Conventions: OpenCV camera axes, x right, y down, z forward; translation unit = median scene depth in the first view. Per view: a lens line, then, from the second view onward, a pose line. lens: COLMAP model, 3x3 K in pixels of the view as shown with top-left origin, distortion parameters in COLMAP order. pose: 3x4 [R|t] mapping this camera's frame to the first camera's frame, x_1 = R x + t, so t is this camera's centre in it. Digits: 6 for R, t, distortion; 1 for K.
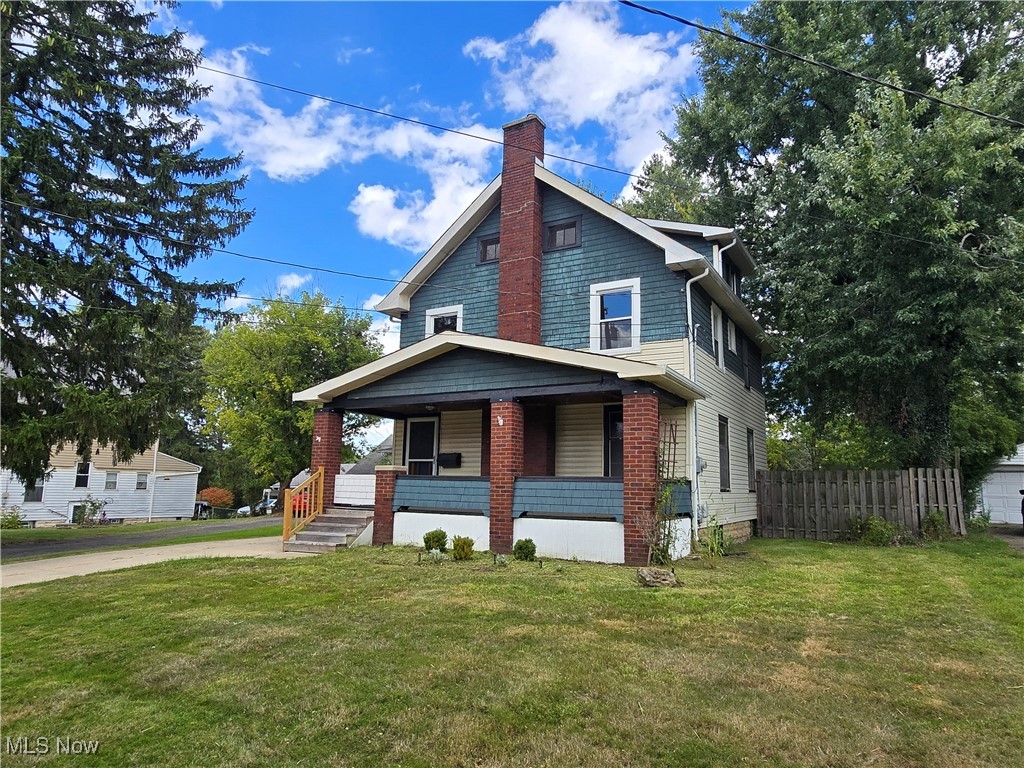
lens RADIAL K [[645.9, 0, 517.3], [0, 645.9, 386.7], [0, 0, 1]] dist [-0.021193, 0.001040]
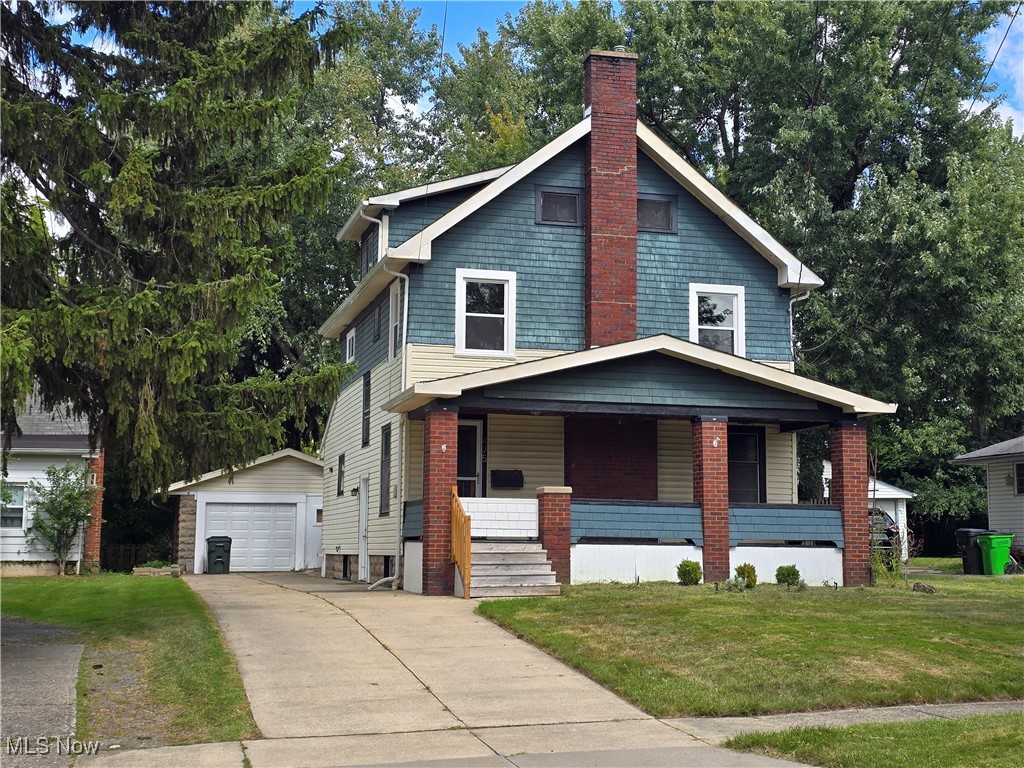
lens RADIAL K [[1381.0, 0, 519.4], [0, 1381.0, 379.3], [0, 0, 1]] dist [0.104719, 0.000000]
pose [[0.698090, 0.074058, 0.712170, -1.393574], [-0.107441, 0.994210, 0.001930, -0.008787], [-0.707903, -0.077864, 0.702005, -0.154260]]
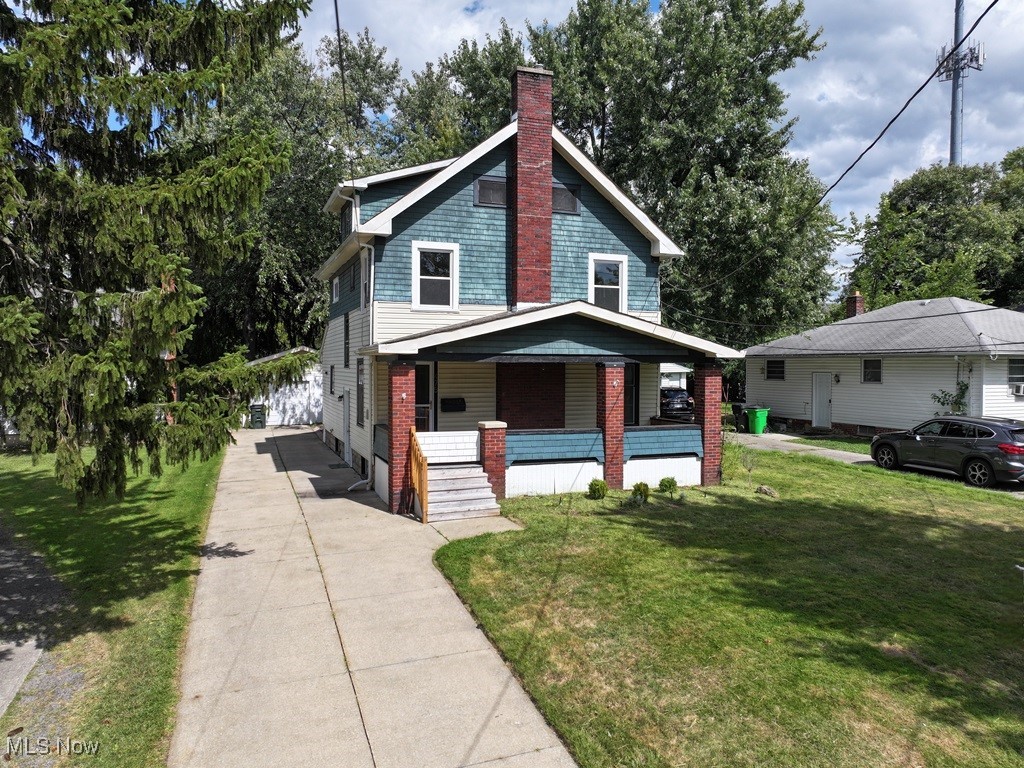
lens RADIAL K [[725.7, 0, 513.6], [0, 725.7, 386.2], [0, 0, 1]] dist [-0.005999, 0.020683]
pose [[0.628997, -0.037338, 0.776510, -1.013201], [-0.116502, 0.983039, 0.141639, -0.093818], [-0.768628, -0.179555, 0.613979, 0.272182]]
